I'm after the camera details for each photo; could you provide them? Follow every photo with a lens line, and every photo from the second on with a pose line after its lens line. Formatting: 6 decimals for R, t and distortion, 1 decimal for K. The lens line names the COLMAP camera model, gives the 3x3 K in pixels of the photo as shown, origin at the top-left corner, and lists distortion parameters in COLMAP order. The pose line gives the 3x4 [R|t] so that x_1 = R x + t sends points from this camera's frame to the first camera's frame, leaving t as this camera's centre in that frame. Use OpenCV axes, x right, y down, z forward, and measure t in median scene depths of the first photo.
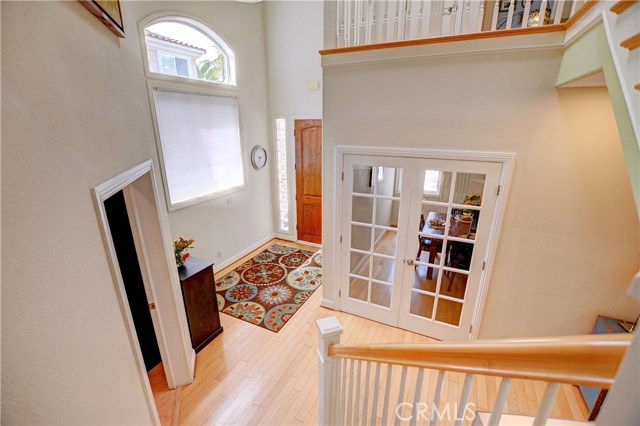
lens RADIAL K [[280.8, 0, 320.0], [0, 280.8, 213.0], [0, 0, 1]] dist [-0.035573, 0.006734]
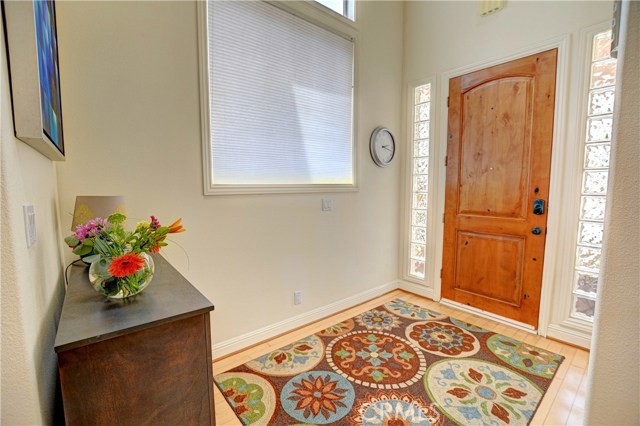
lens RADIAL K [[280.8, 0, 320.0], [0, 280.8, 213.0], [0, 0, 1]] dist [-0.035573, 0.006734]
pose [[0.911192, 0.035575, -0.410444, -0.091647], [-0.121260, 0.975292, -0.184666, 0.074799], [0.393733, 0.218037, 0.892992, 0.458511]]
